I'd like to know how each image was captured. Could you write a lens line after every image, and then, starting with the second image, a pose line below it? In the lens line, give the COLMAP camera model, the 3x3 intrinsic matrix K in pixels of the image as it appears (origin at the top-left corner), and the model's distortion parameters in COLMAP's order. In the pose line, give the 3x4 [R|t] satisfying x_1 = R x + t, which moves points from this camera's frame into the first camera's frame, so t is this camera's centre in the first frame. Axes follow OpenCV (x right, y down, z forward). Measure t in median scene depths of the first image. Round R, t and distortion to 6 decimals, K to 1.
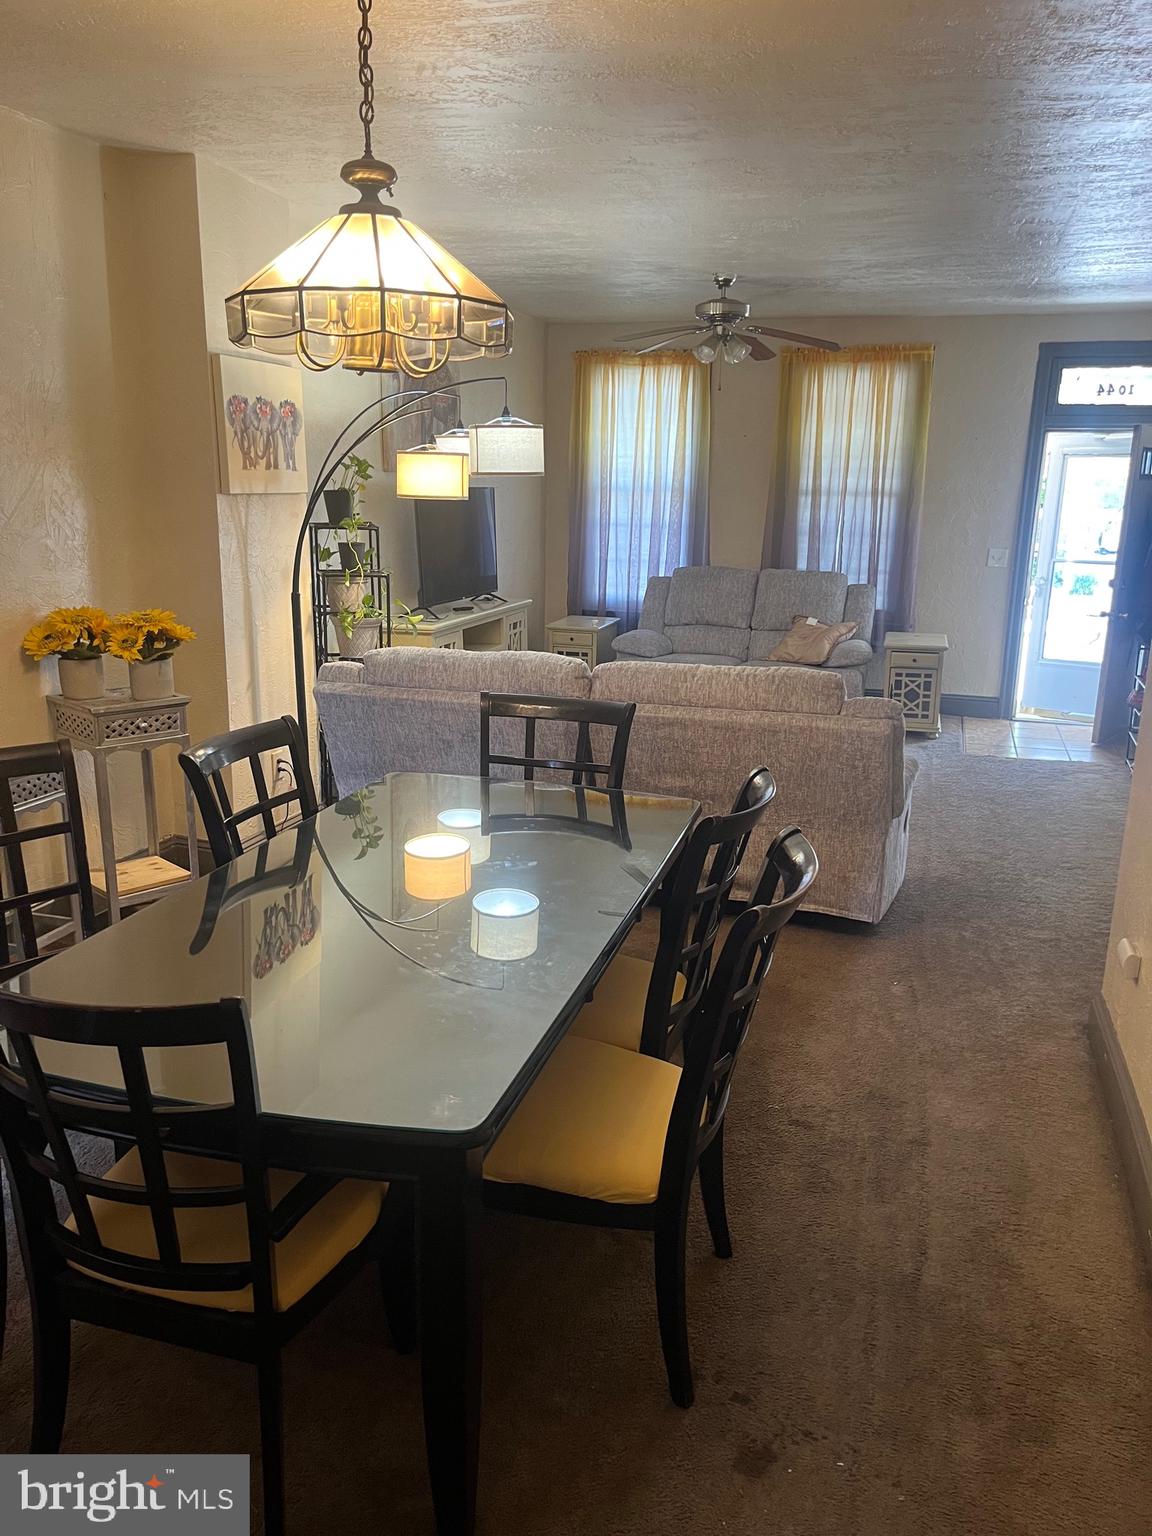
lens RADIAL K [[1144.0, 0, 577.4], [0, 1144.0, 760.7], [0, 0, 1]] dist [0.071421, -0.083694]
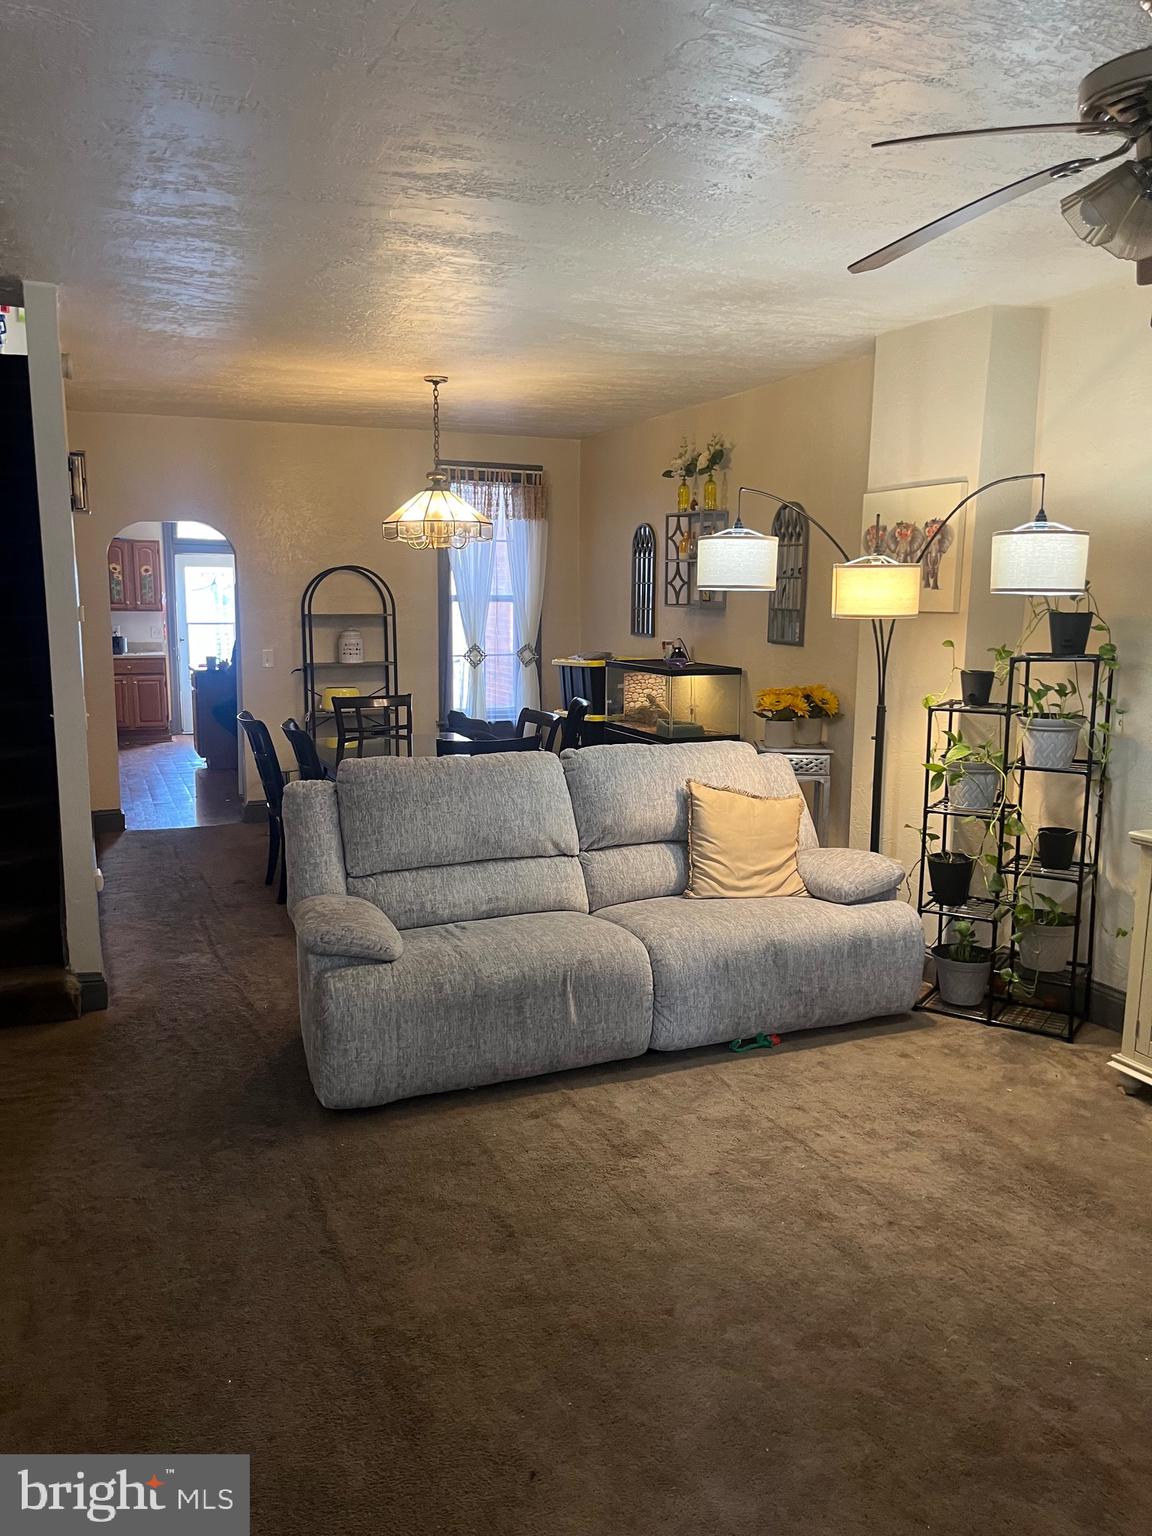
lens RADIAL K [[1144.0, 0, 577.4], [0, 1144.0, 760.7], [0, 0, 1]] dist [0.071421, -0.083694]
pose [[-0.762389, 0.083624, -0.641694, 0.634430], [-0.165874, 0.933232, 0.318691, -0.387472], [0.625499, 0.349407, -0.697614, 1.586343]]
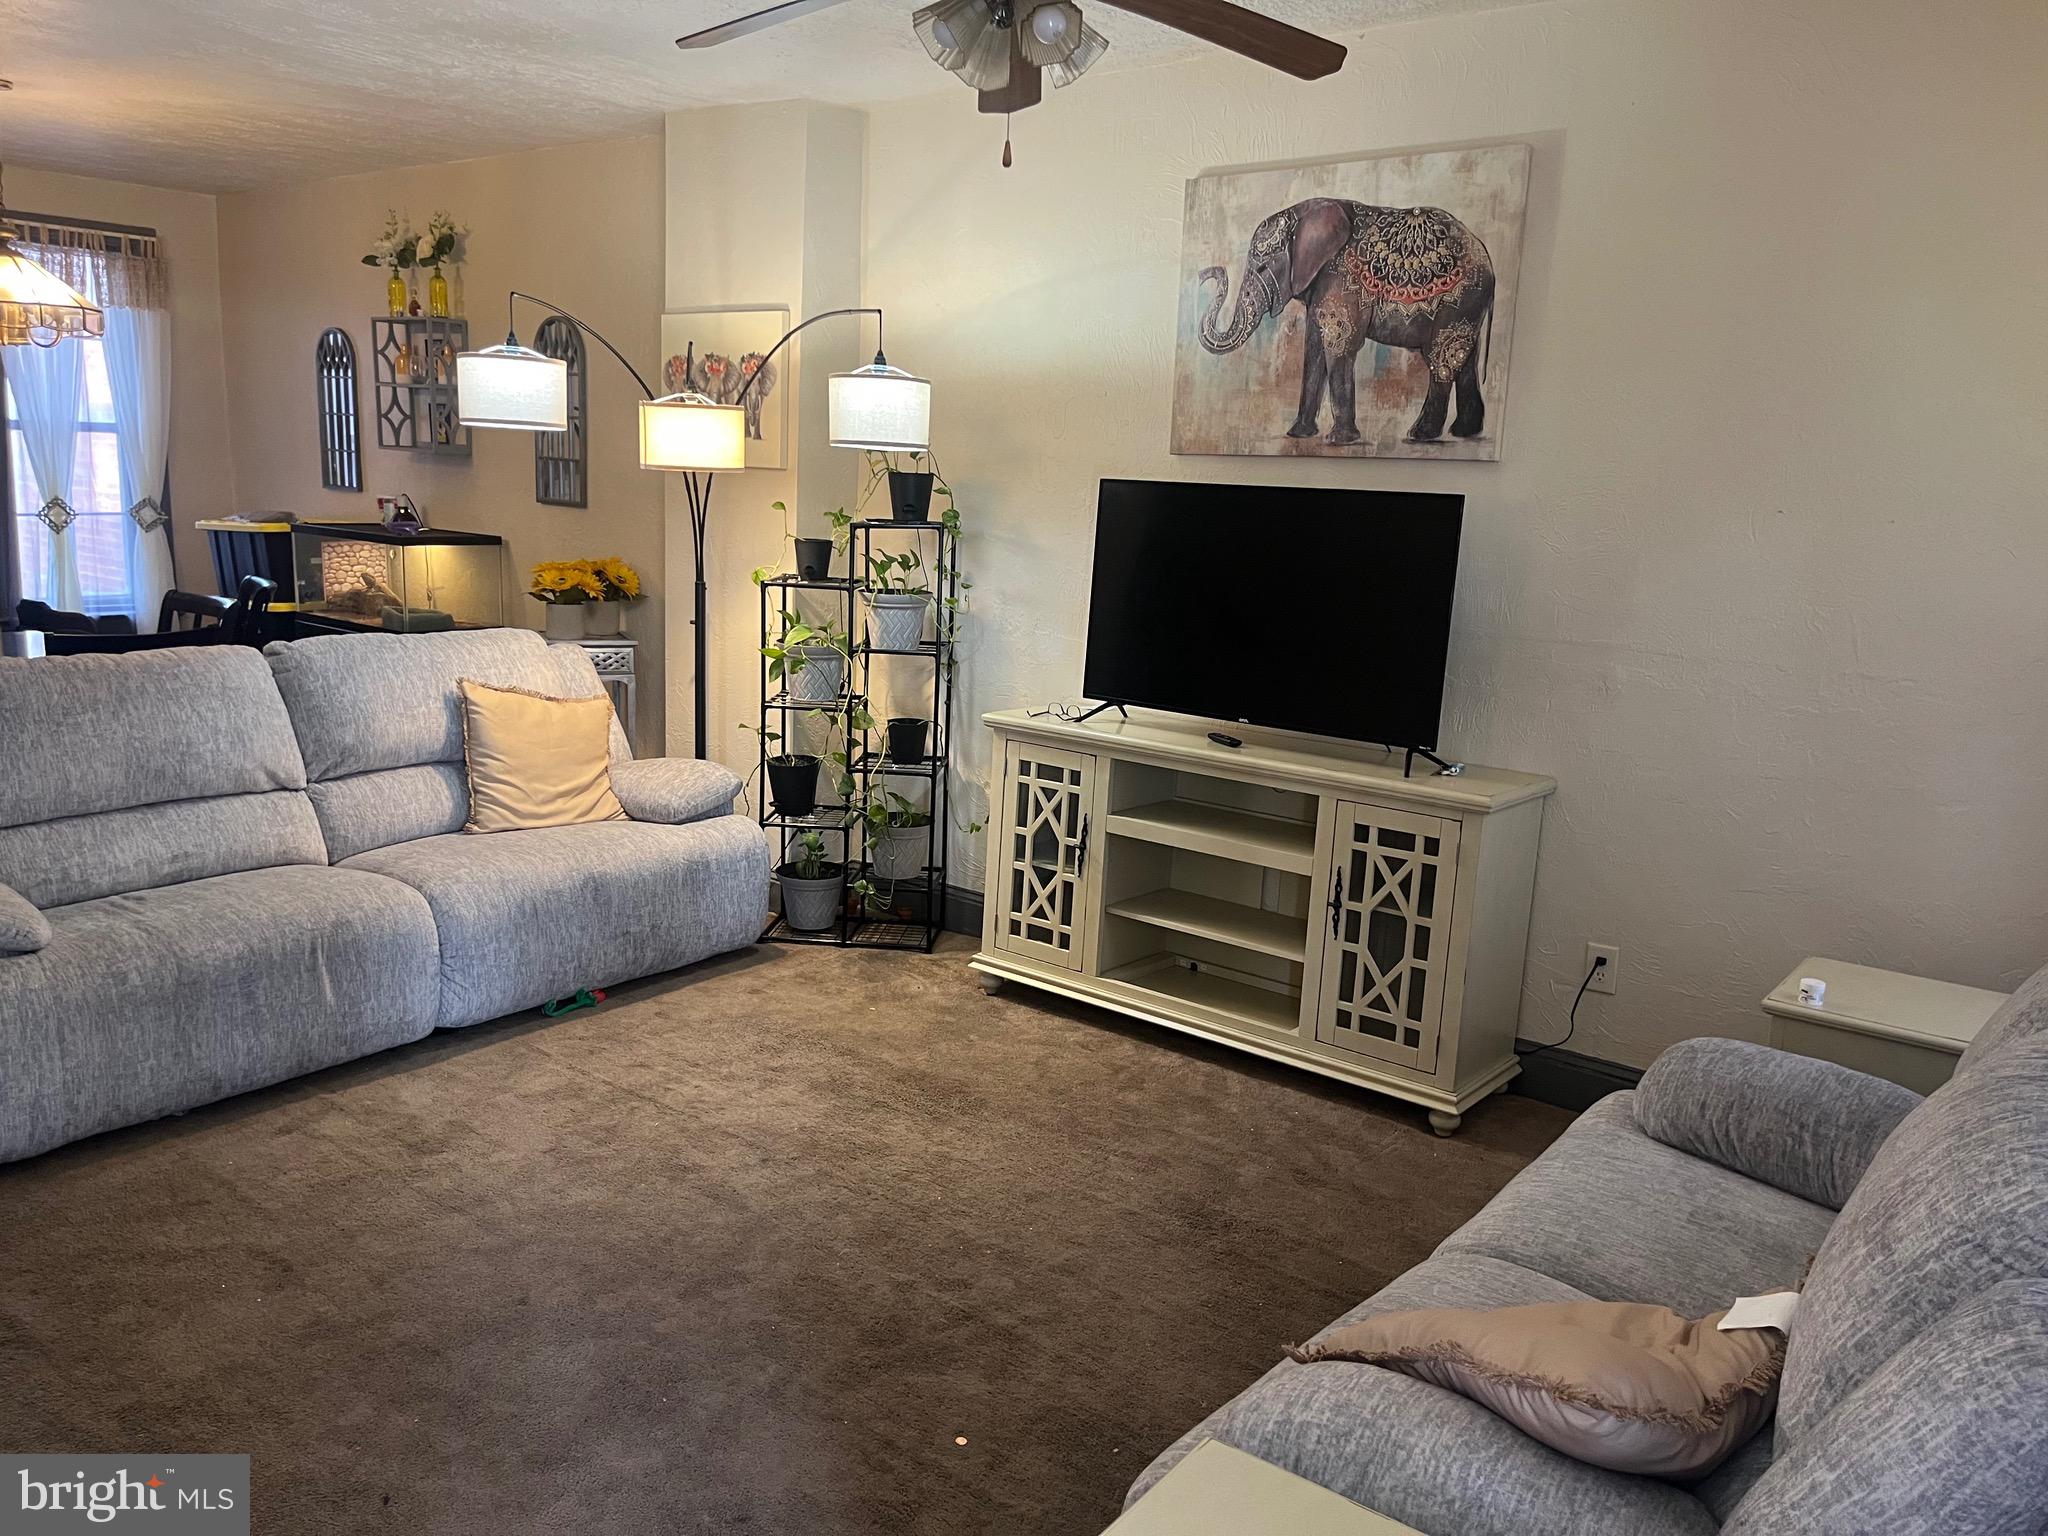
lens RADIAL K [[1525.4, 0, 1024.0], [0, 1525.4, 768.0], [0, 0, 1]] dist [0.071421, -0.083694]
pose [[-0.362303, 0.159400, -0.918329, 0.721945], [-0.266288, 0.926499, 0.265875, -0.384428], [0.893212, 0.340868, -0.293227, 1.604627]]
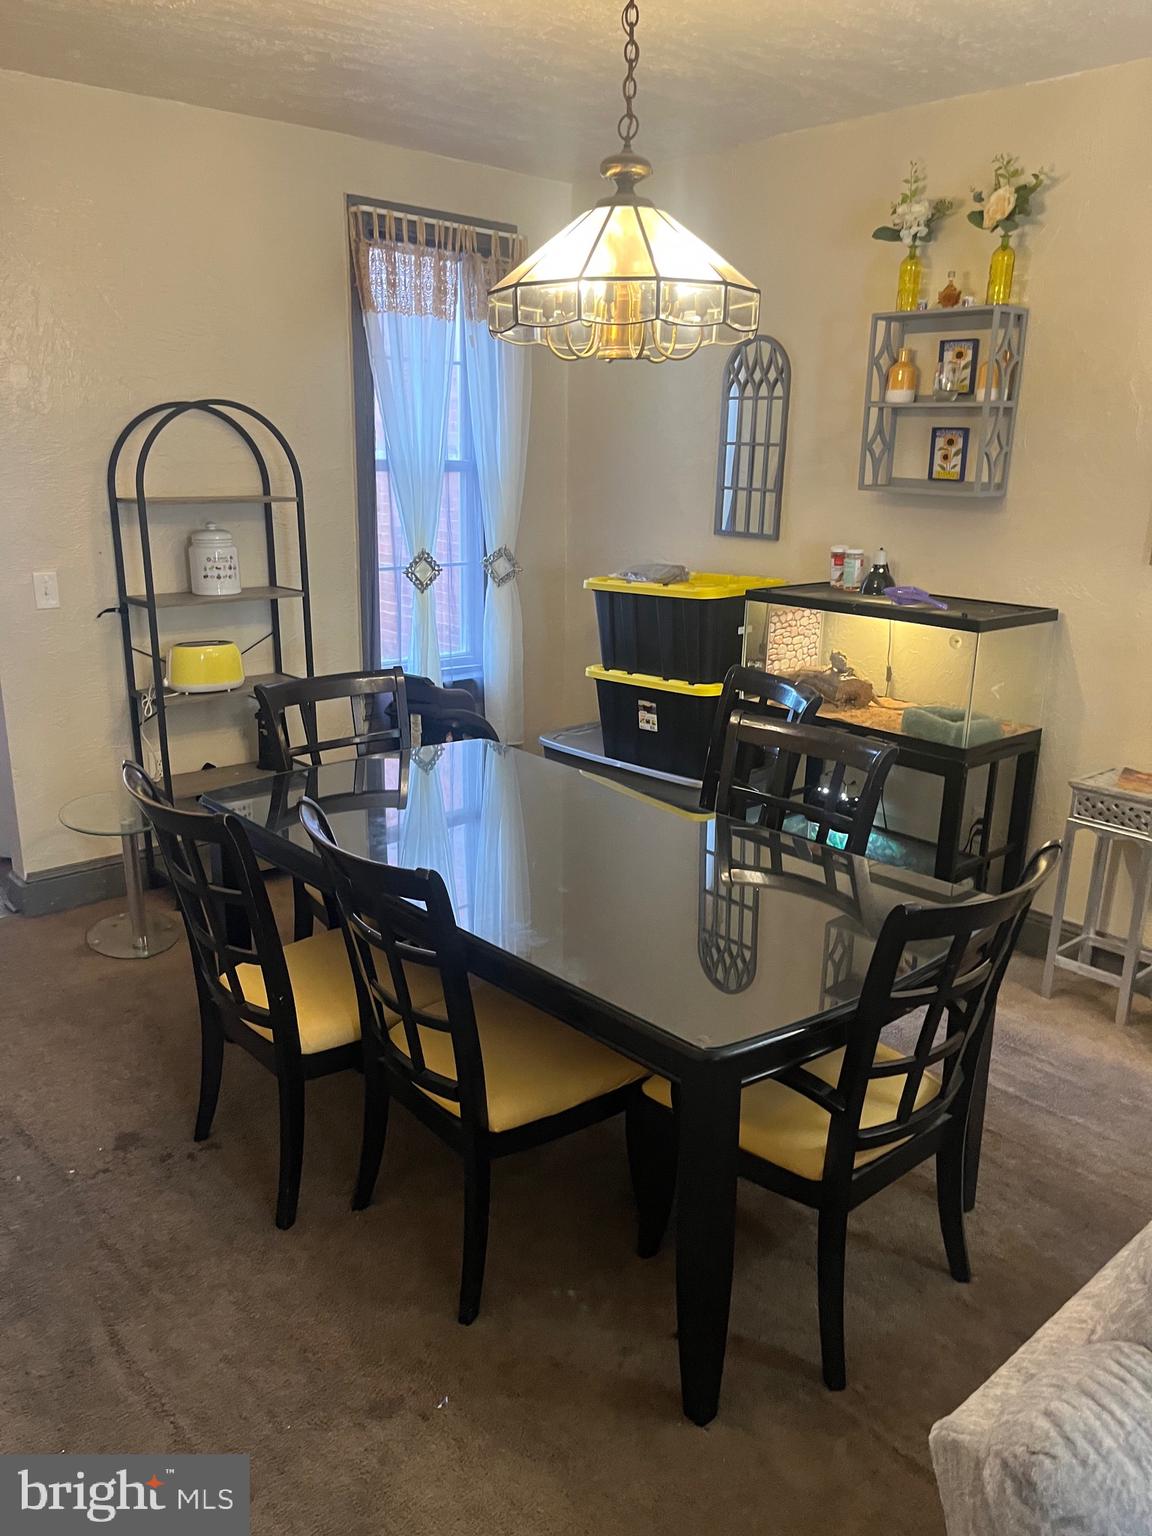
lens RADIAL K [[1144.0, 0, 577.4], [0, 1144.0, 760.7], [0, 0, 1]] dist [0.071421, -0.083694]
pose [[-0.524780, 0.203729, -0.826499, 0.393596], [-0.228768, 0.901464, 0.367462, -0.195804], [0.819922, 0.381913, -0.426463, 0.787144]]
